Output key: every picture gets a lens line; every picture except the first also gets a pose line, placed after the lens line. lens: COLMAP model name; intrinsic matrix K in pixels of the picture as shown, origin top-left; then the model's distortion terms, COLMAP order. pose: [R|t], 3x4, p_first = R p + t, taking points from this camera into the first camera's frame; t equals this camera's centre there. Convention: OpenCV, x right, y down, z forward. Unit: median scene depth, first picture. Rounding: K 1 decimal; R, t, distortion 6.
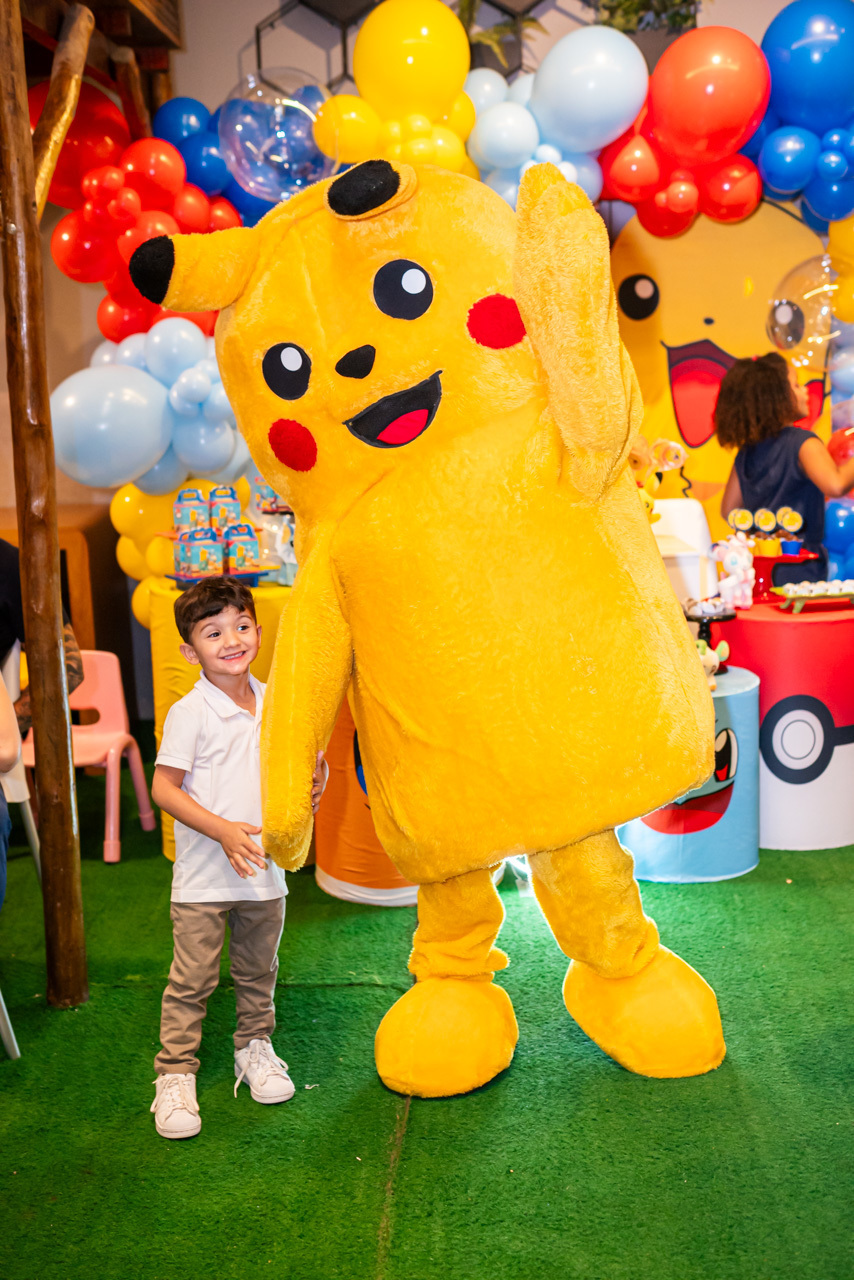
lens RADIAL K [[1711.8, 0, 424.5], [0, 1711.8, 646.8], [0, 0, 1]] dist [0.048153, 0.000000]
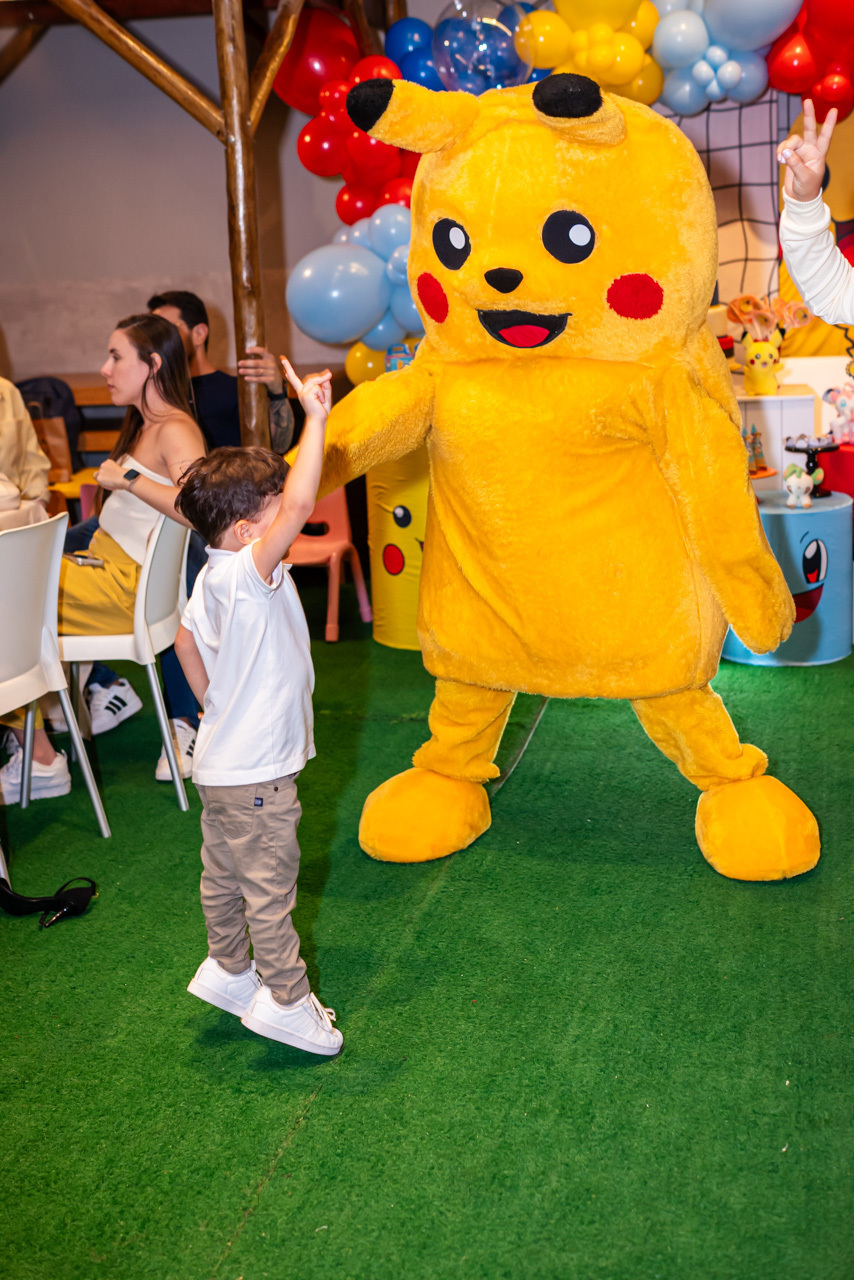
lens RADIAL K [[1711.8, 0, 427.8], [0, 1711.8, 639.7], [0, 0, 1]] dist [0.048153, 0.000000]
pose [[0.980402, 0.030799, -0.194584, 0.130608], [-0.019066, 0.997901, 0.061886, 0.043753], [0.196082, -0.056963, 0.978932, -0.219859]]
